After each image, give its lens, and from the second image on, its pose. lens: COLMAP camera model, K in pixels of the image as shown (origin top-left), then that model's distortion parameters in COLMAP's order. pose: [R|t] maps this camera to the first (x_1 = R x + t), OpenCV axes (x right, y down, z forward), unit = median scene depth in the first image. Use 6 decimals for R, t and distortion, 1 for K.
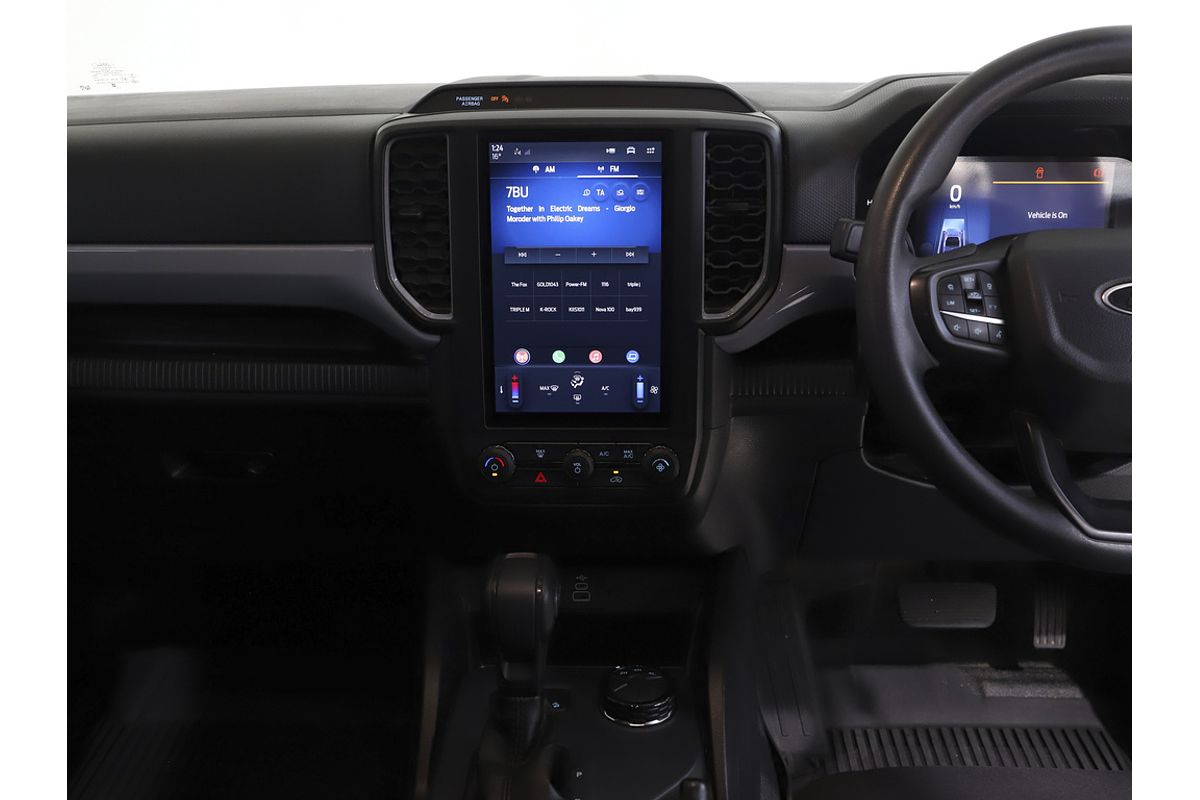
lens RADIAL K [[1159.7, 0, 600.0], [0, 1159.7, 400.0], [0, 0, 1]] dist [-0.014031, -0.008772]
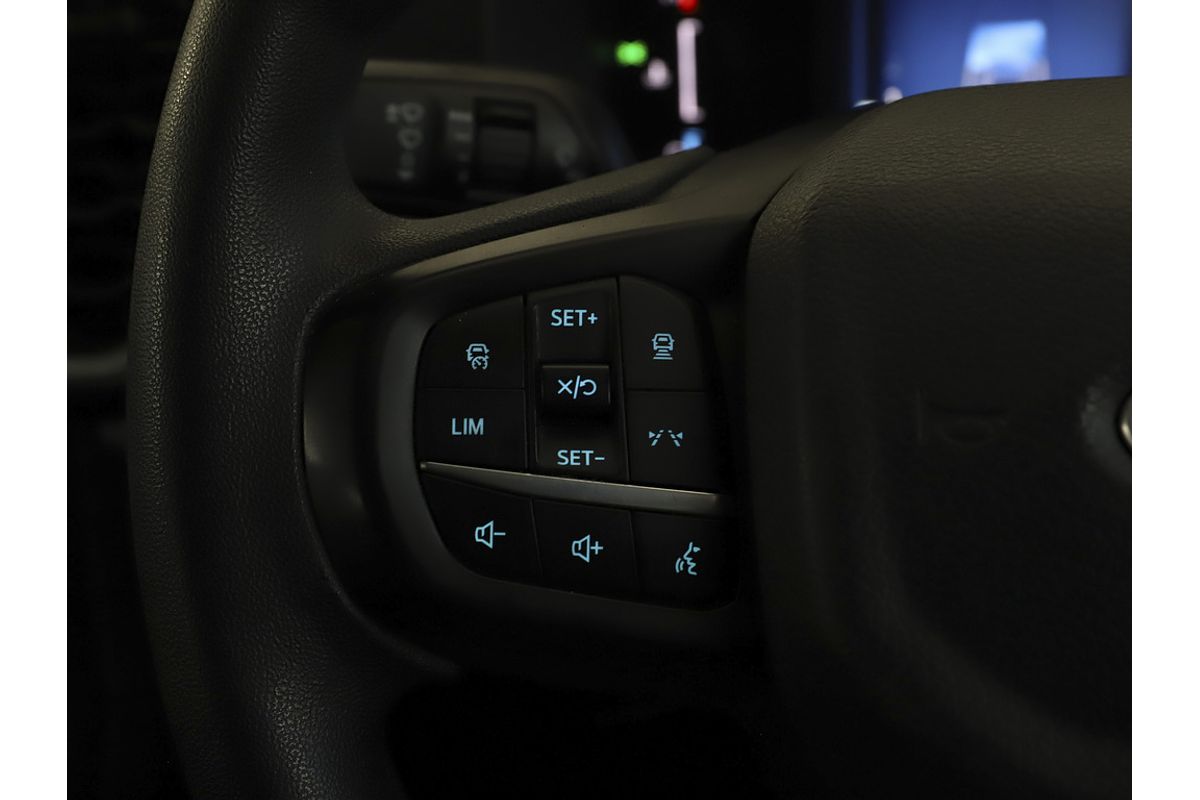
lens RADIAL K [[1668.3, 0, 600.0], [0, 1668.3, 400.0], [0, 0, 1]] dist [-0.005158, -0.002089]
pose [[0.980965, 0.011164, -0.193865, 0.336337], [0.002393, 0.997575, 0.069556, -0.095959], [0.194171, -0.068695, 0.978559, 0.576157]]
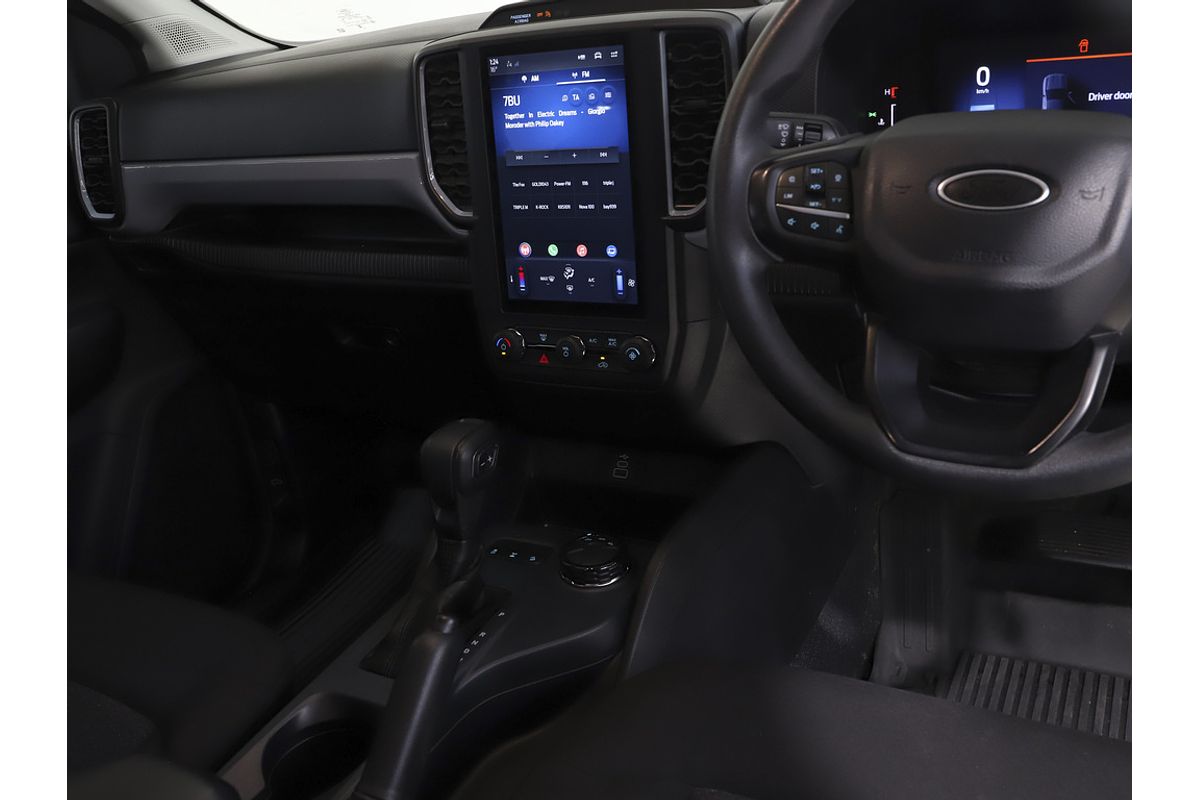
lens RADIAL K [[1122.1, 0, 600.0], [0, 1122.1, 400.0], [0, 0, 1]] dist [-0.014228, 0.008184]
pose [[0.871066, 0.078066, -0.484923, 0.540230], [-0.037634, 0.994994, 0.092578, 0.004133], [0.489722, -0.062392, 0.869643, 0.083331]]
